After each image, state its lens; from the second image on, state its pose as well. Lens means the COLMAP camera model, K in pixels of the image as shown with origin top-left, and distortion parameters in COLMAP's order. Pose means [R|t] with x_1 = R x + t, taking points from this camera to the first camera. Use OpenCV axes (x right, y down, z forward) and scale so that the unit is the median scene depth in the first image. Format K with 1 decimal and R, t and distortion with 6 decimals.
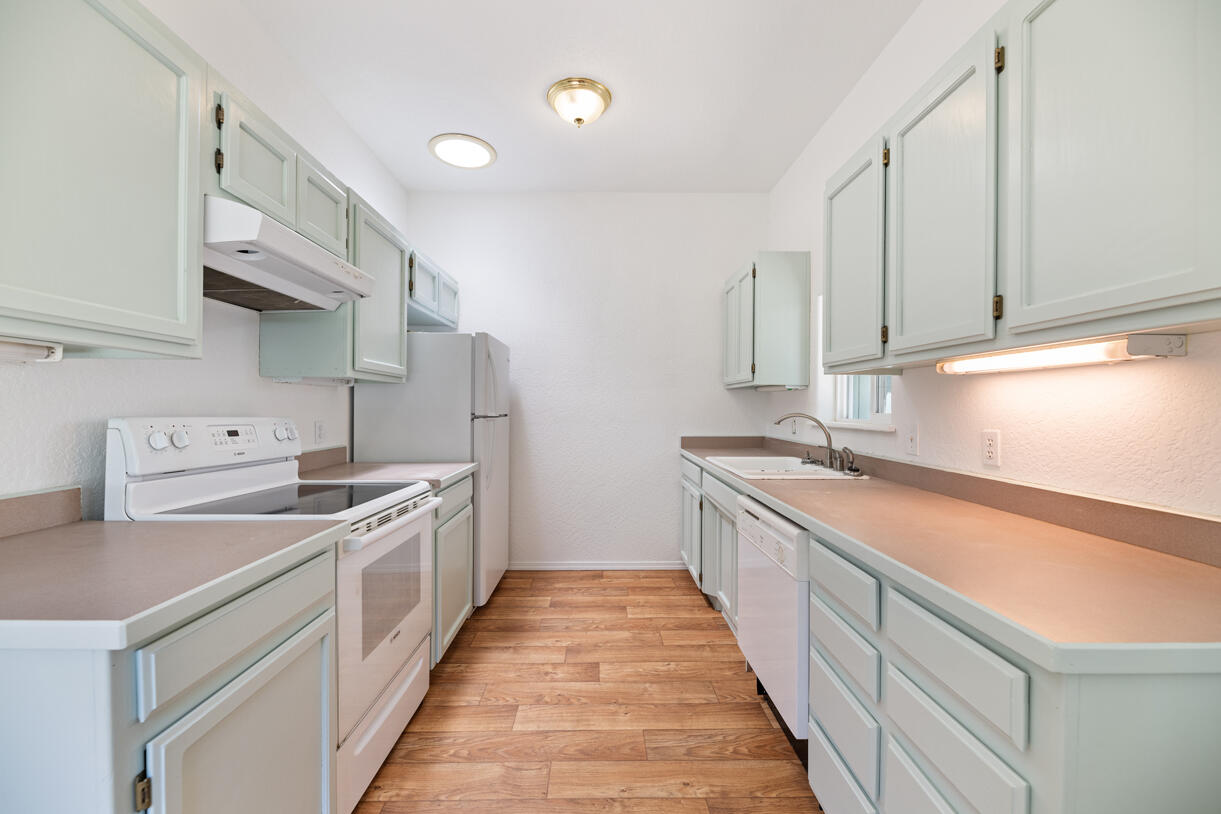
lens RADIAL K [[494.3, 0, 607.3], [0, 494.3, 409.4], [0, 0, 1]] dist [-0.001016, -0.003292]
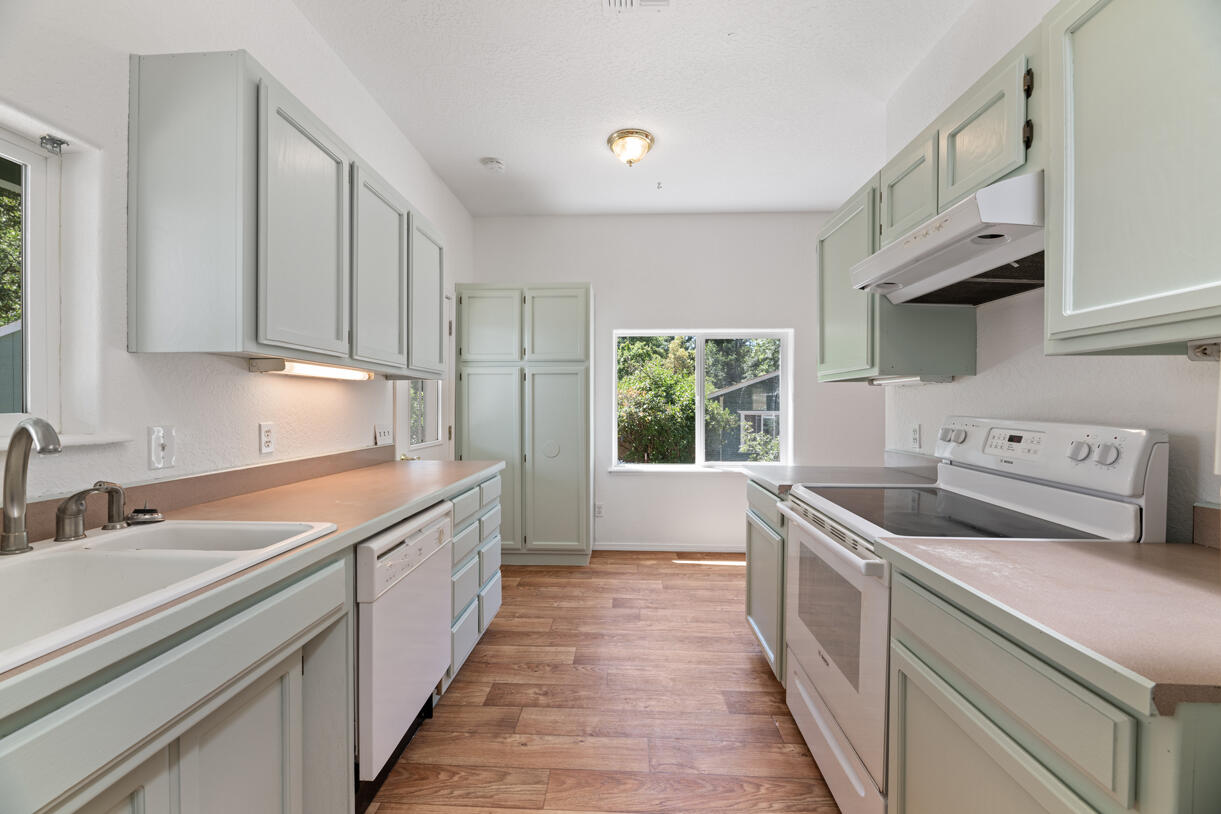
lens RADIAL K [[494.3, 0, 607.3], [0, 494.3, 409.4], [0, 0, 1]] dist [-0.001016, -0.003292]
pose [[-0.998212, -0.009313, 0.059049, -0.077633], [-0.008235, 0.999795, 0.018474, -0.014724], [-0.059209, 0.017955, -0.998084, 1.886880]]
